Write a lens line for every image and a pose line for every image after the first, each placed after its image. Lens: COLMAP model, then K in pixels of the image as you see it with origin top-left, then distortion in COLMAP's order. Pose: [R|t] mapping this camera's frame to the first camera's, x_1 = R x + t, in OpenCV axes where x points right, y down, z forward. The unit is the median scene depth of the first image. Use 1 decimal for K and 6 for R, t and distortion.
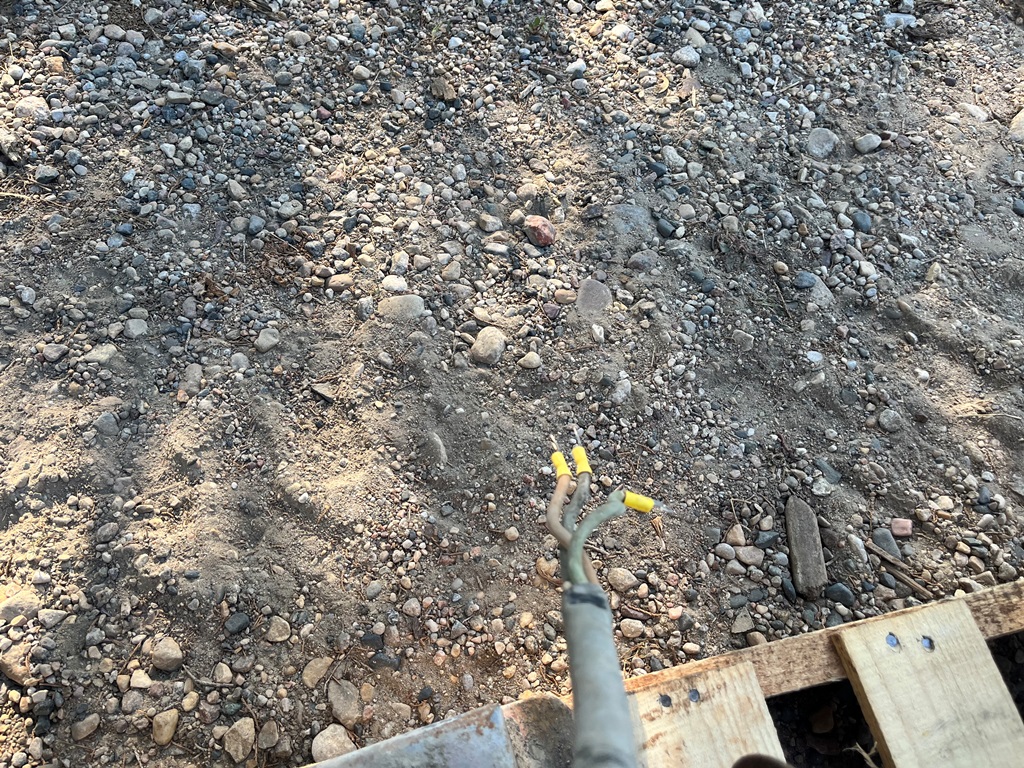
lens RADIAL K [[768.8, 0, 514.0], [0, 768.8, 383.3], [0, 0, 1]] dist [0.031813, -0.043469]
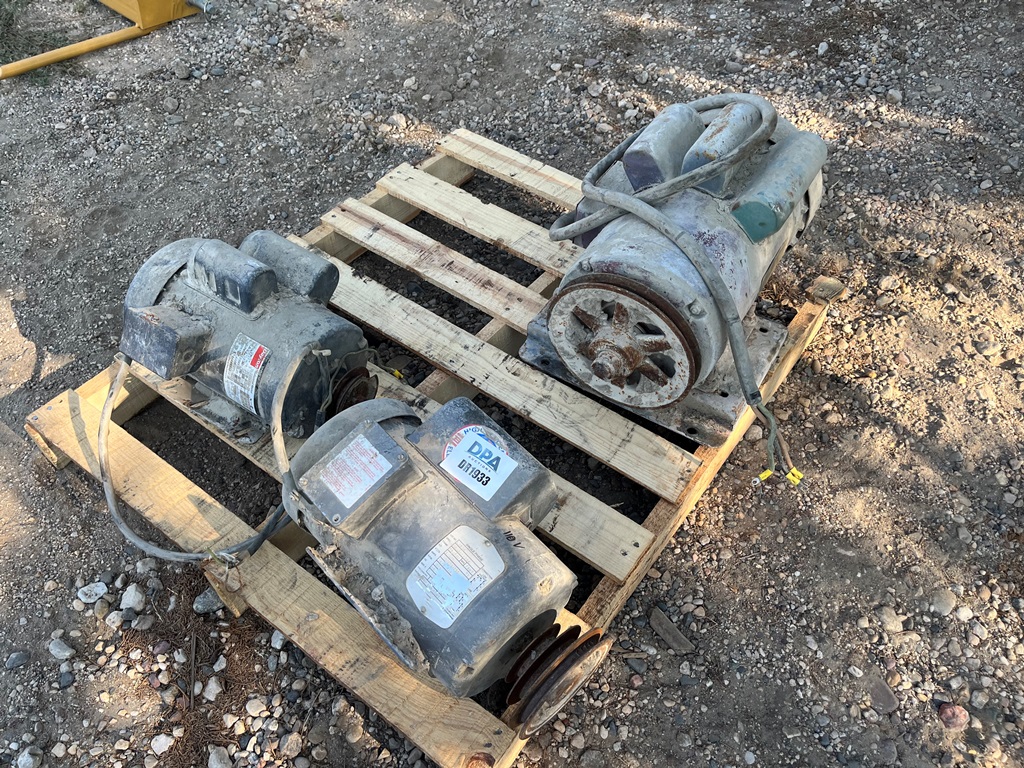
lens RADIAL K [[768.8, 0, 507.3], [0, 768.8, 383.5], [0, 0, 1]] dist [0.031813, -0.043469]
pose [[-0.774091, 0.473813, -0.419862, 1.069325], [-0.572673, -0.241364, 0.783447, -0.770665], [0.269867, 0.846903, 0.458178, -0.360403]]
